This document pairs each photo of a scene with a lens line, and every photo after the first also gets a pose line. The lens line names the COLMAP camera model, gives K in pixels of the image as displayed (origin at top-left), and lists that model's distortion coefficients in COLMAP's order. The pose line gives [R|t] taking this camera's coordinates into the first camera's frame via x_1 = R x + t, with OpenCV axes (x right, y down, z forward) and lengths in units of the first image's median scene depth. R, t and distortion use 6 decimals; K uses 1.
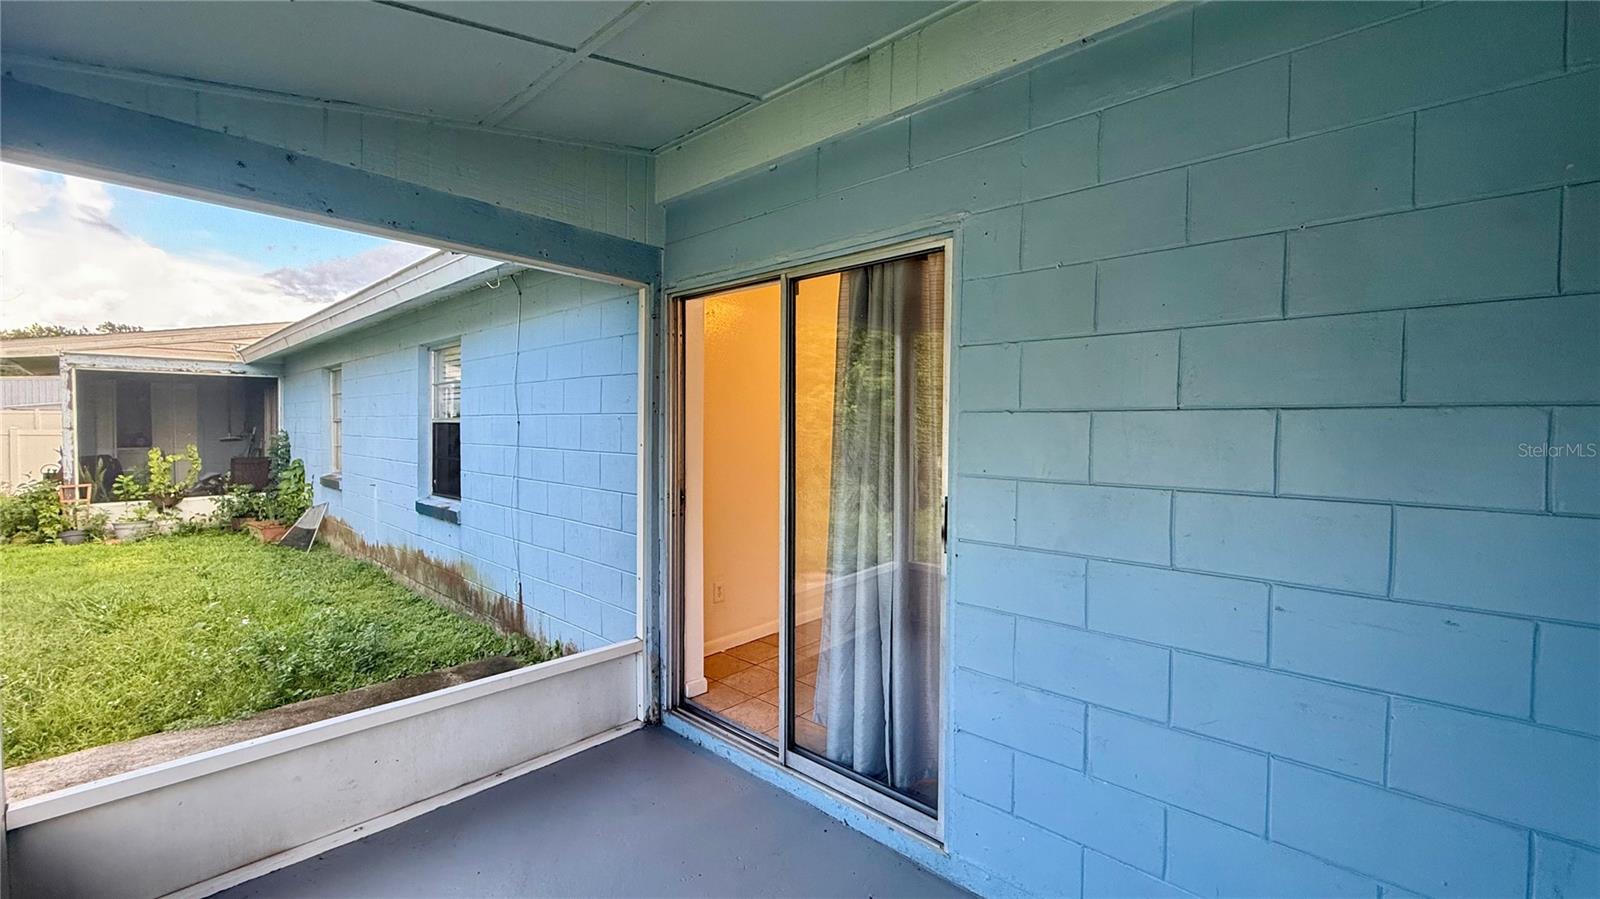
lens RADIAL K [[638.7, 0, 795.8], [0, 638.7, 449.2], [0, 0, 1]] dist [-0.000668, 0.000226]
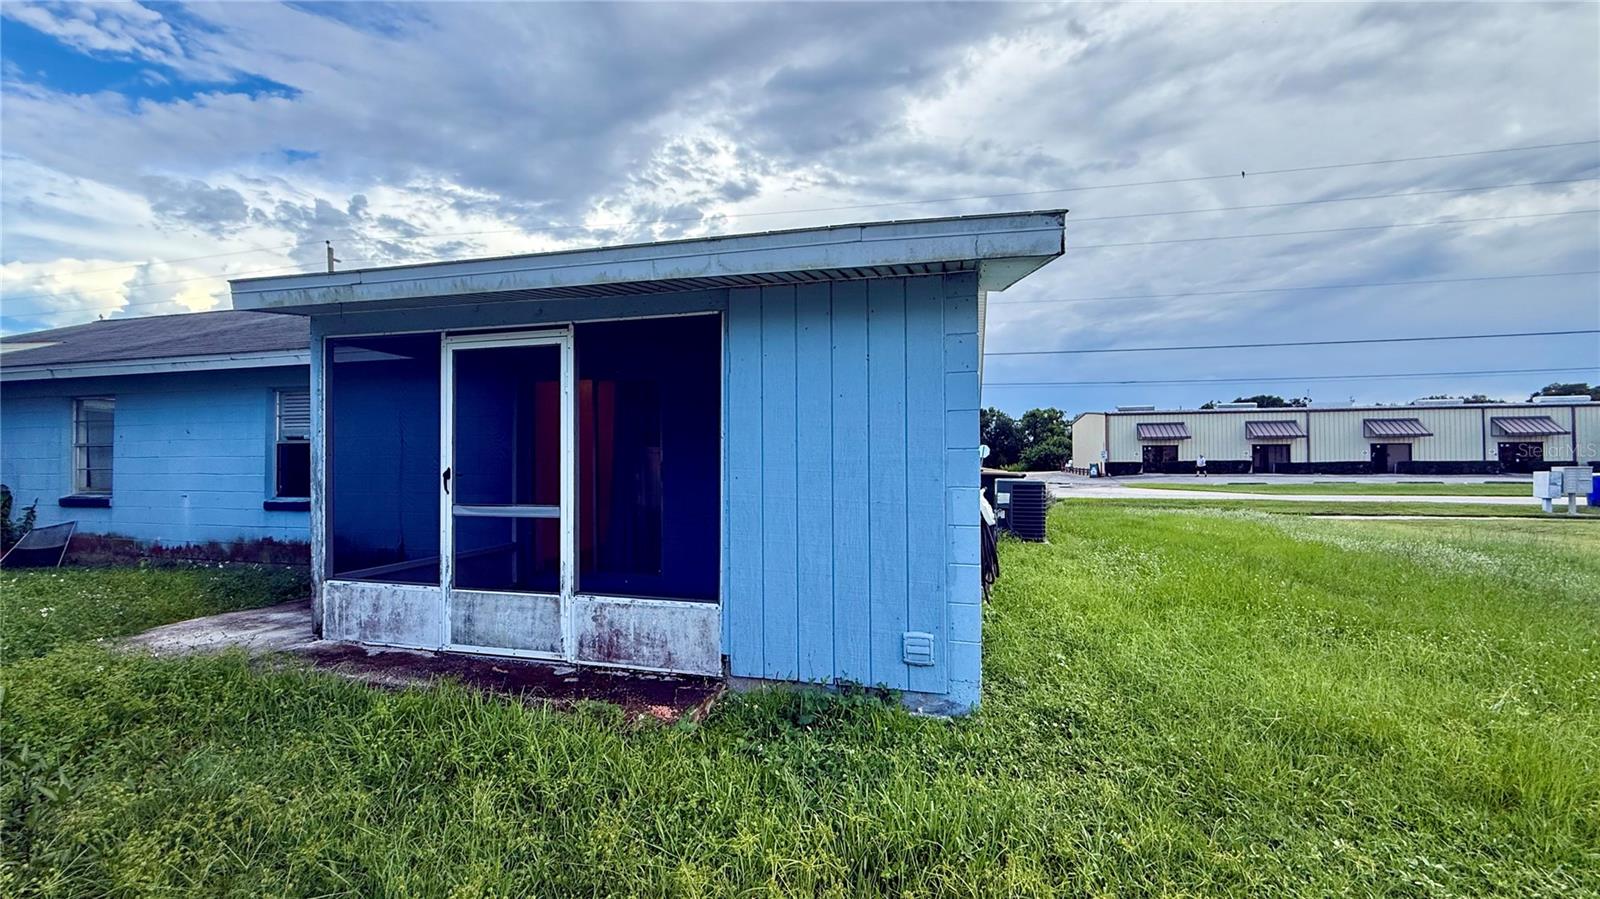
lens RADIAL K [[638.7, 0, 795.8], [0, 638.7, 449.2], [0, 0, 1]] dist [-0.000668, 0.000226]
pose [[0.880979, -0.008358, 0.473081, -0.172300], [0.030733, 0.998743, -0.039587, 0.042184], [-0.472155, 0.049414, 0.880129, -0.529365]]
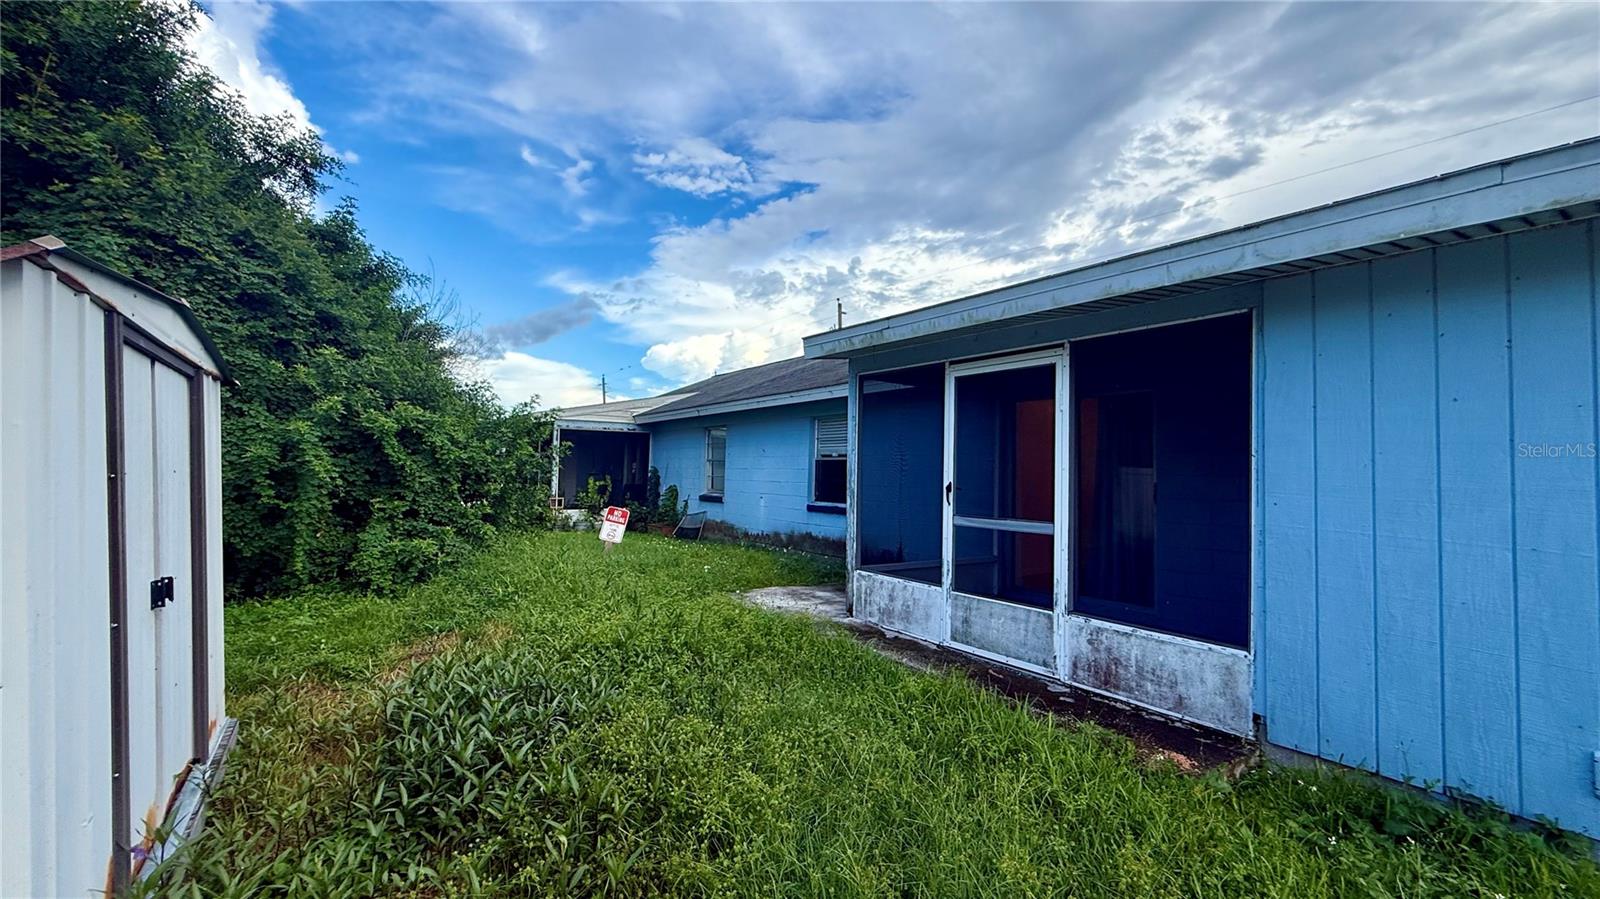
lens RADIAL K [[638.7, 0, 795.8], [0, 638.7, 449.2], [0, 0, 1]] dist [-0.000668, 0.000226]
pose [[0.980877, 0.004063, -0.194585, -0.202693], [-0.018948, 0.997026, -0.074698, 0.044633], [0.193703, 0.076956, 0.978037, -0.537872]]
